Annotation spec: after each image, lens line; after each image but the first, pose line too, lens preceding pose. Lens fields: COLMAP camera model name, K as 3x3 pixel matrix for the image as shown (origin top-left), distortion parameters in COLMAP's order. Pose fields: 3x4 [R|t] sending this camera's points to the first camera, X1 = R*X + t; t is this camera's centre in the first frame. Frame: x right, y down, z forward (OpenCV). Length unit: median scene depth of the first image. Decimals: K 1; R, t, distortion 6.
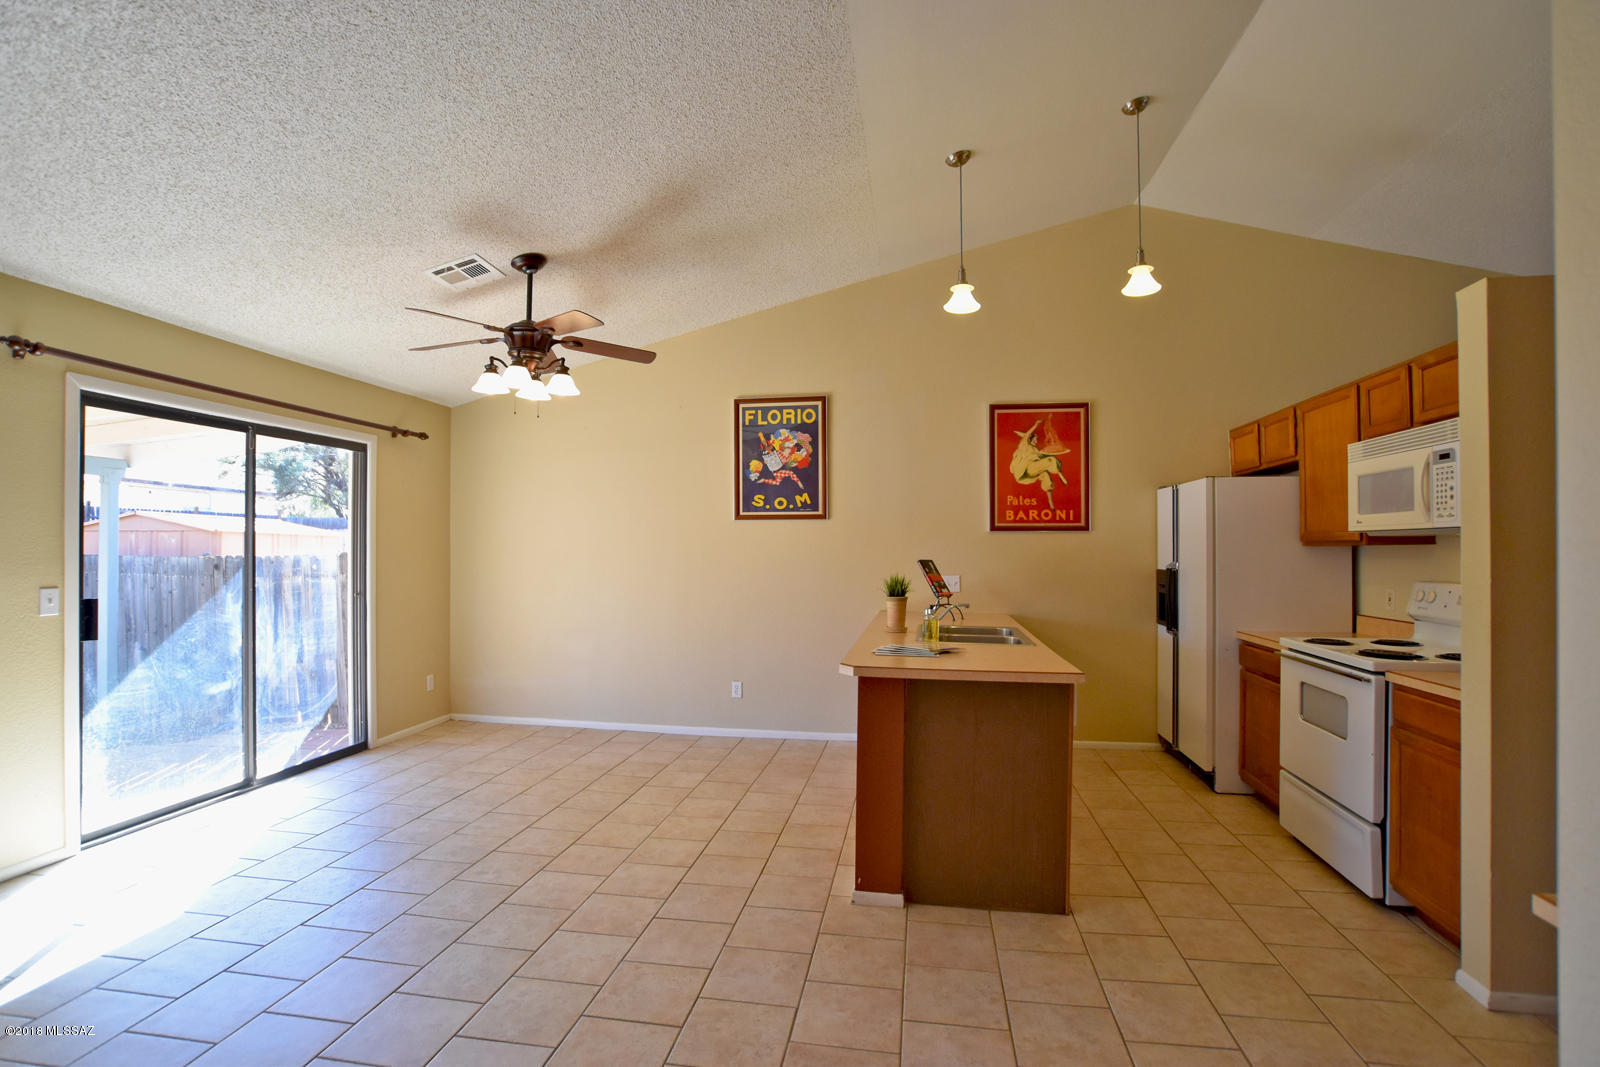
lens RADIAL K [[773.6, 0, 790.8], [0, 773.6, 534.7], [0, 0, 1]] dist [-0.060634, 0.027855]
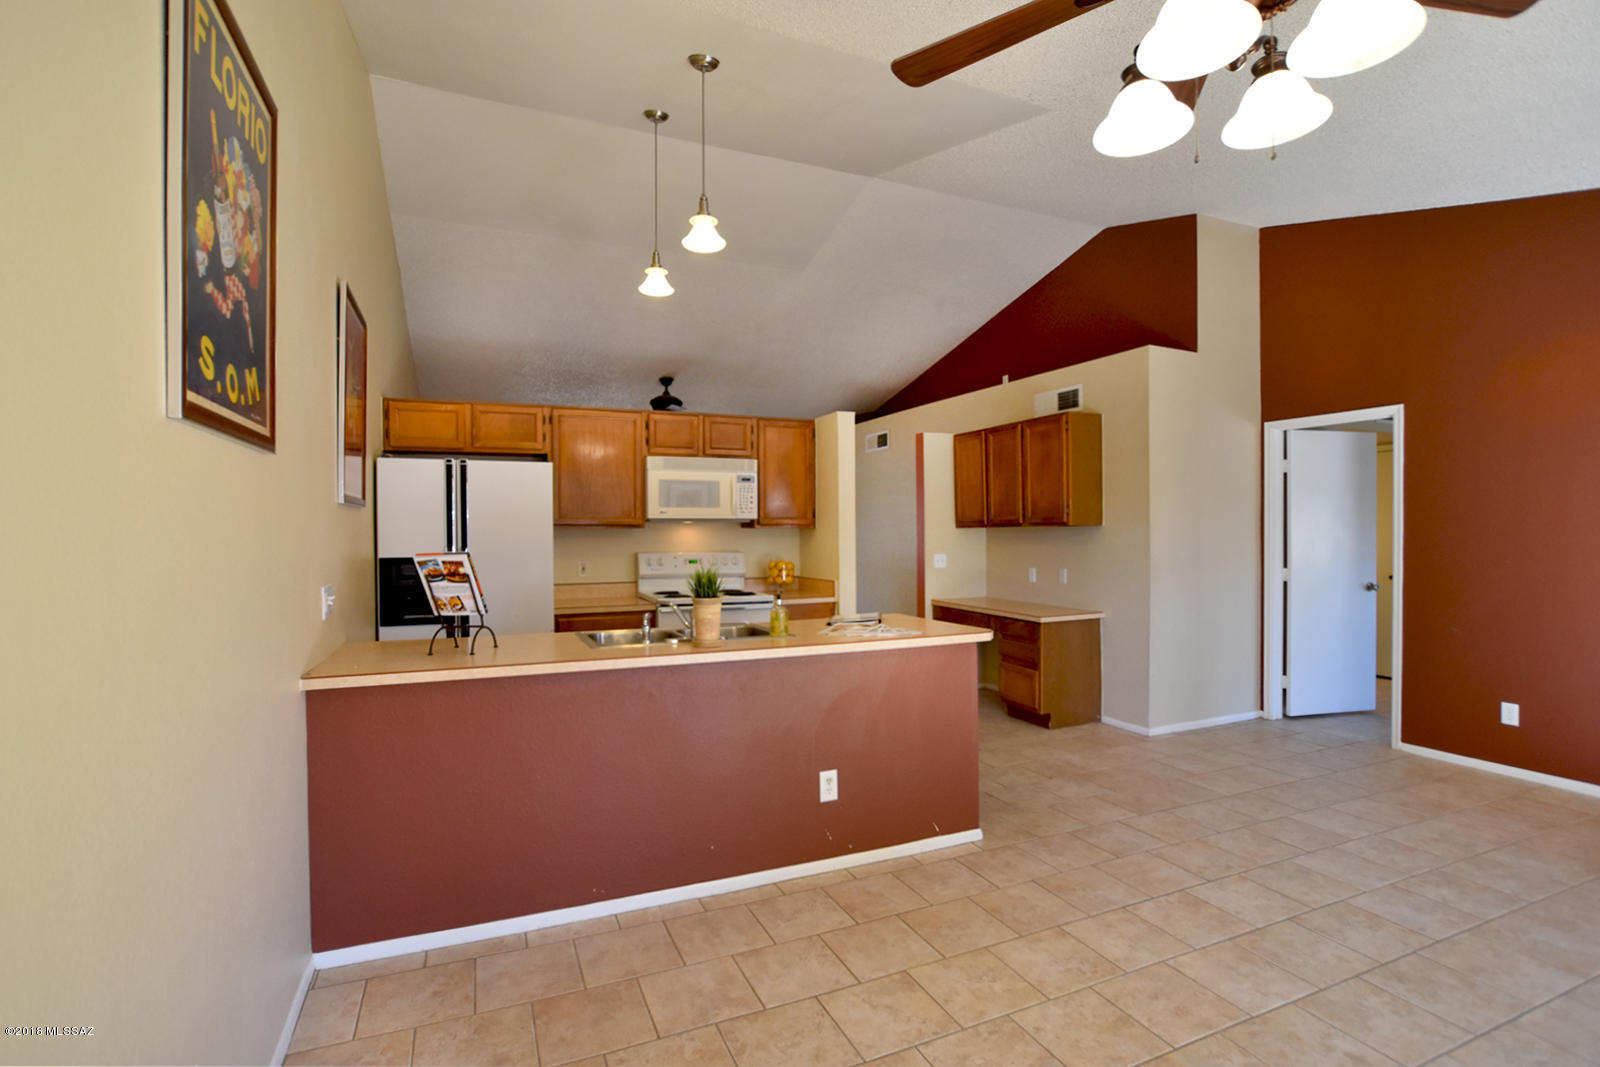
lens RADIAL K [[773.6, 0, 811.4], [0, 773.6, 523.9], [0, 0, 1]] dist [-0.060634, 0.027855]
pose [[-0.555981, 0.009317, 0.831143, -0.405785], [-0.011073, 0.999765, -0.018615, 0.018732], [-0.831121, -0.019553, -0.555748, 1.032600]]
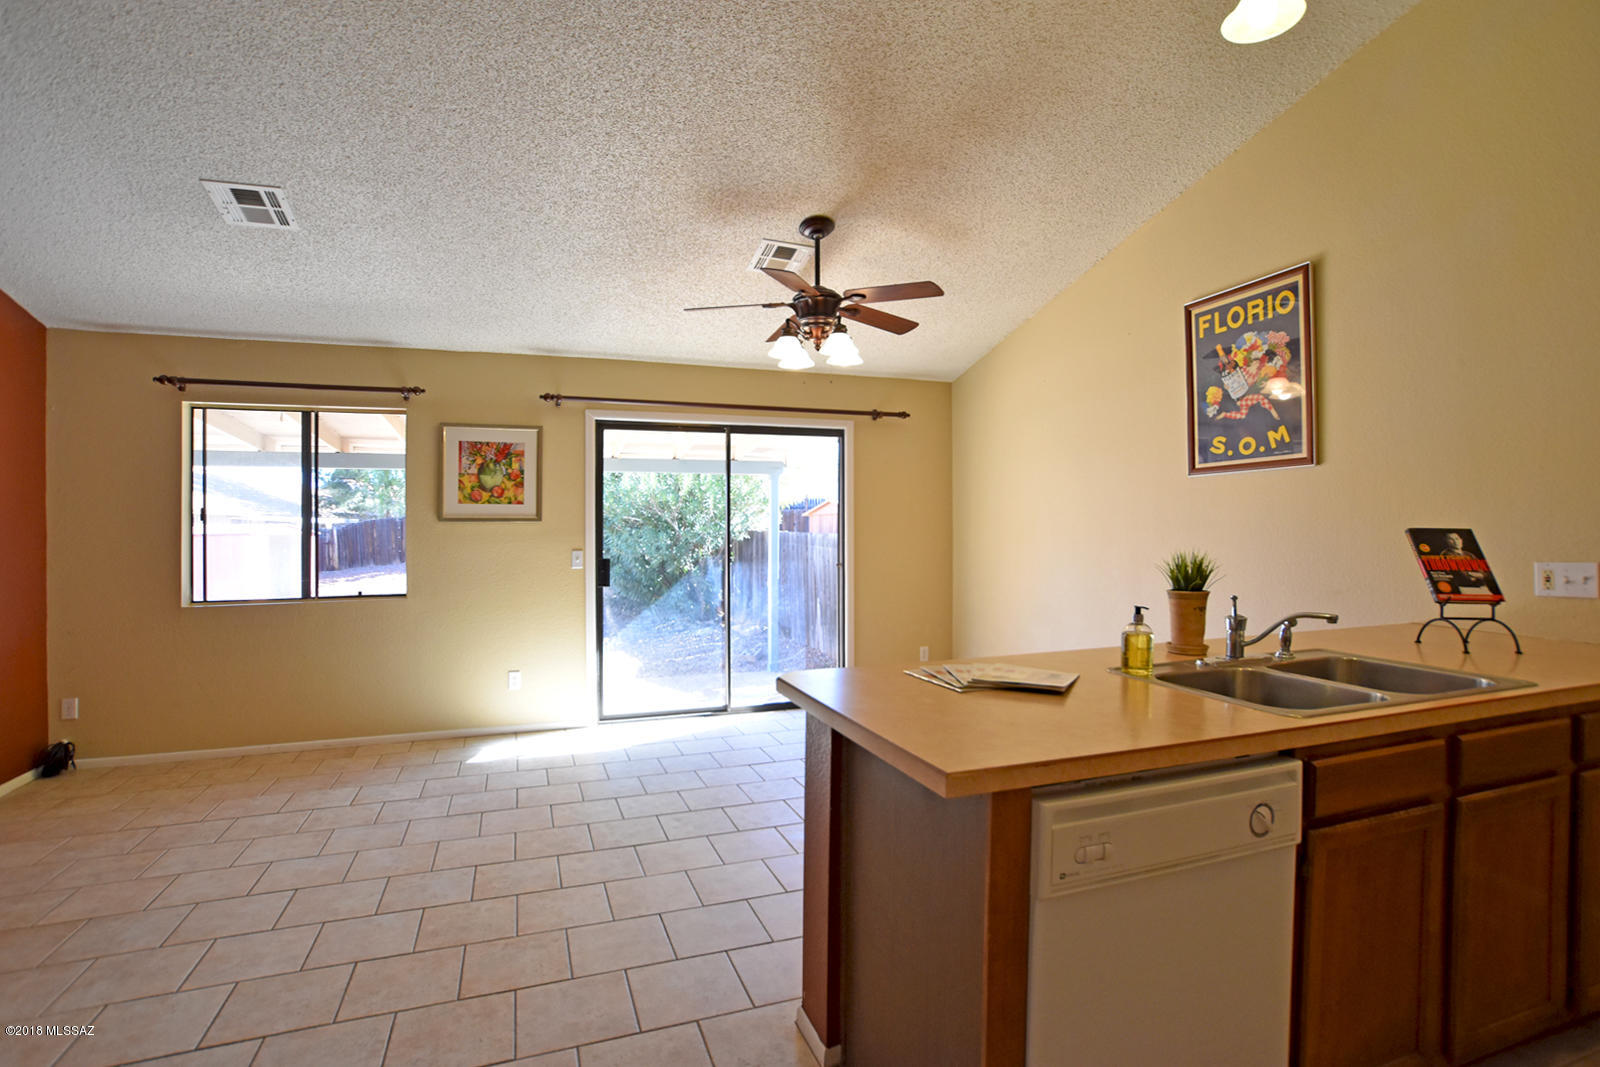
lens RADIAL K [[773.6, 0, 805.1], [0, 773.6, 528.3], [0, 0, 1]] dist [-0.060634, 0.027855]
pose [[0.501486, -0.010866, -0.865098, 0.376567], [0.020535, 0.999789, -0.000654, 0.023098], [0.864922, -0.017437, 0.501603, 0.372074]]
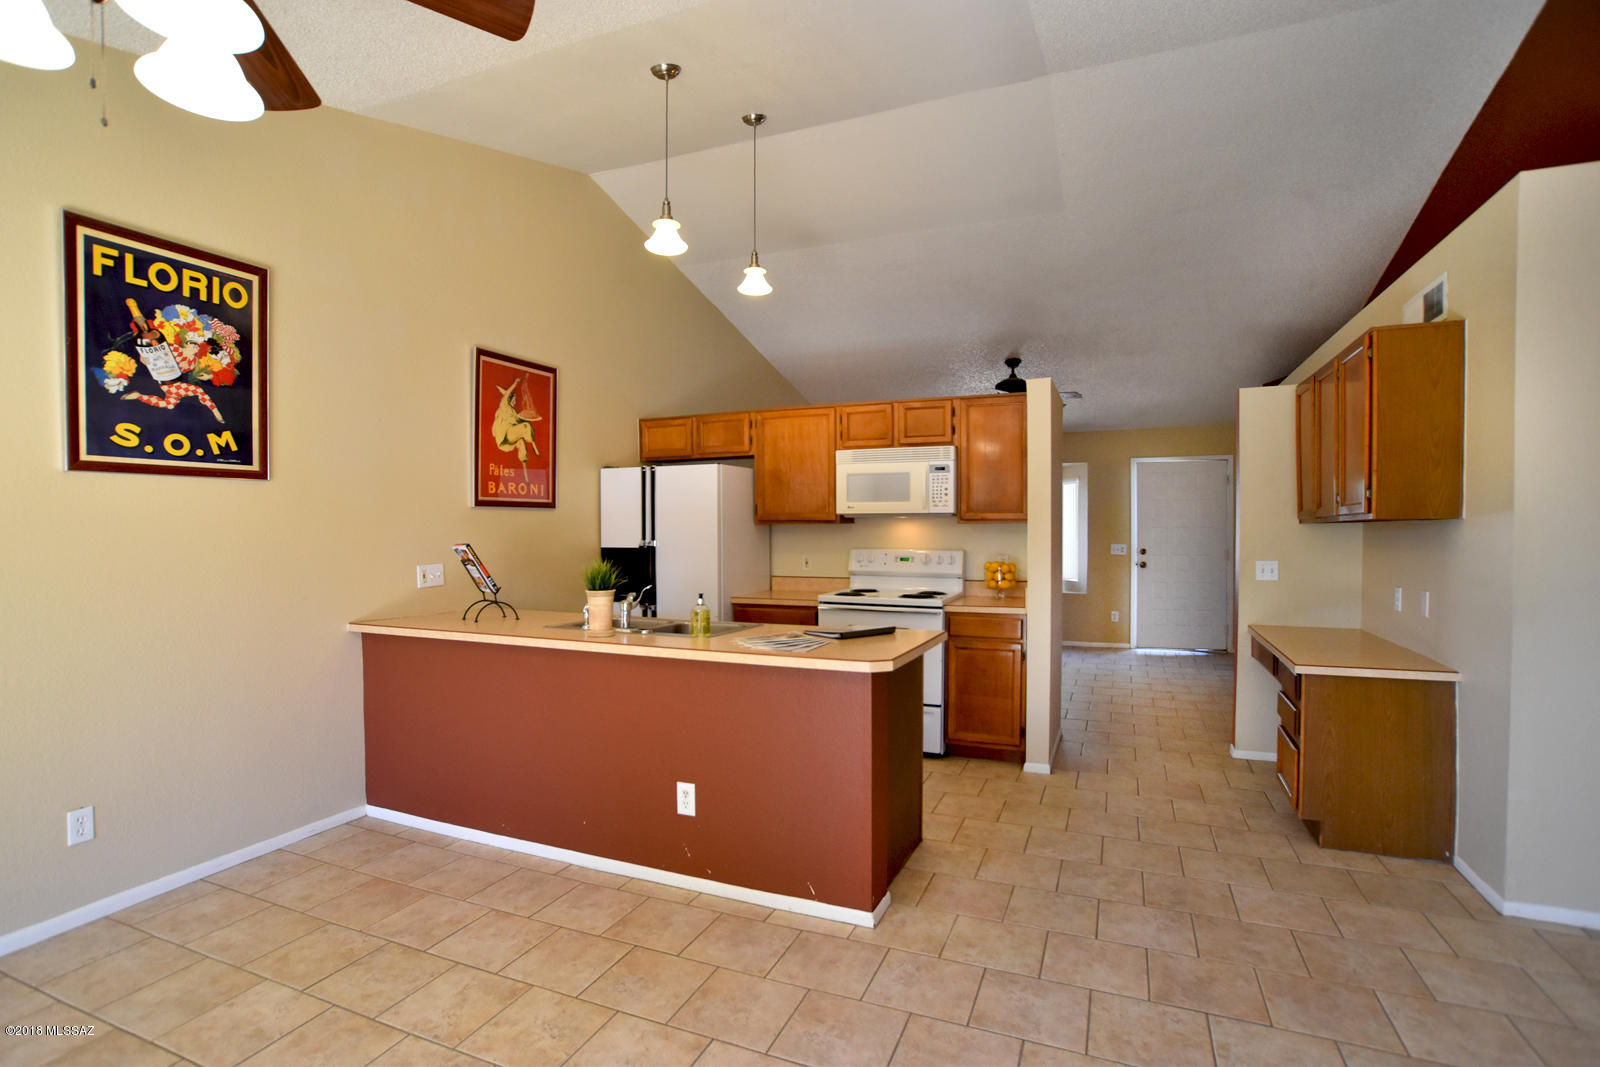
lens RADIAL K [[773.6, 0, 796.8], [0, 773.6, 539.7], [0, 0, 1]] dist [-0.060634, 0.027855]
pose [[0.235317, -0.020260, 0.971708, -0.439837], [-0.013950, 0.999609, 0.024220, 0.006269], [-0.971819, -0.019255, 0.234942, 0.493306]]
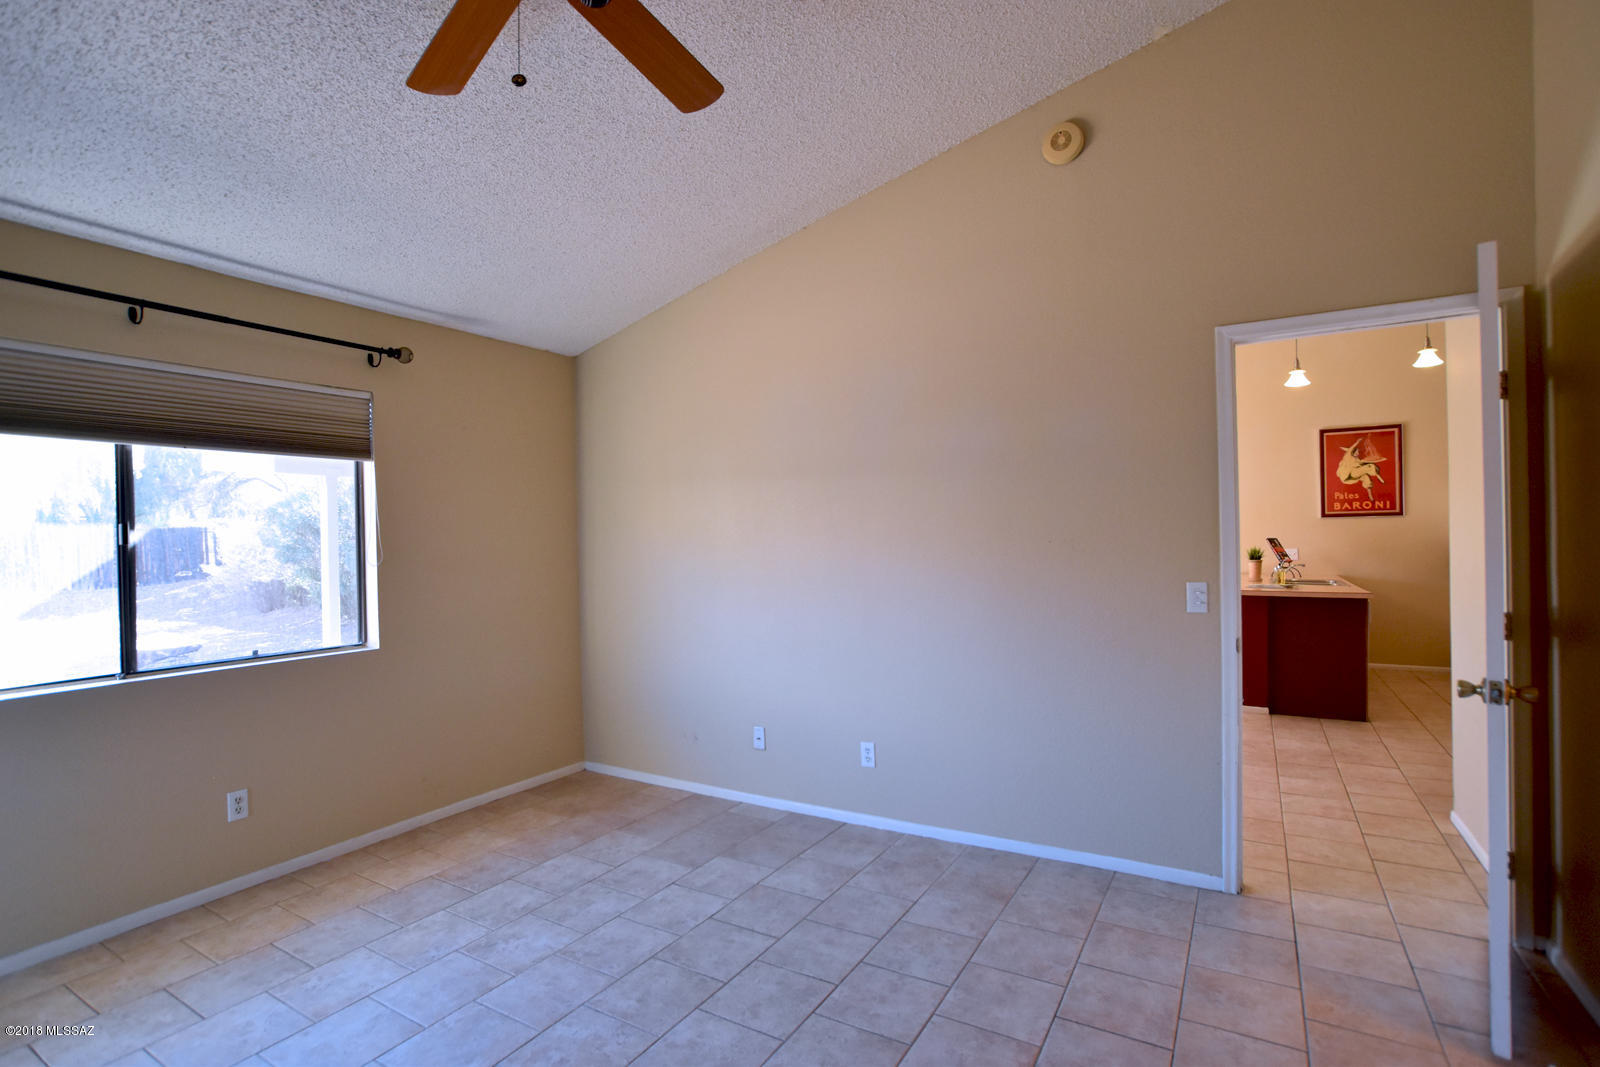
lens RADIAL K [[773.6, 0, 797.9], [0, 773.6, 530.6], [0, 0, 1]] dist [-0.060634, 0.027855]
pose [[0.934441, -0.018151, -0.355656, -0.153948], [0.022492, 0.999714, 0.008073, -0.013684], [0.355408, -0.015543, 0.934582, -0.670354]]
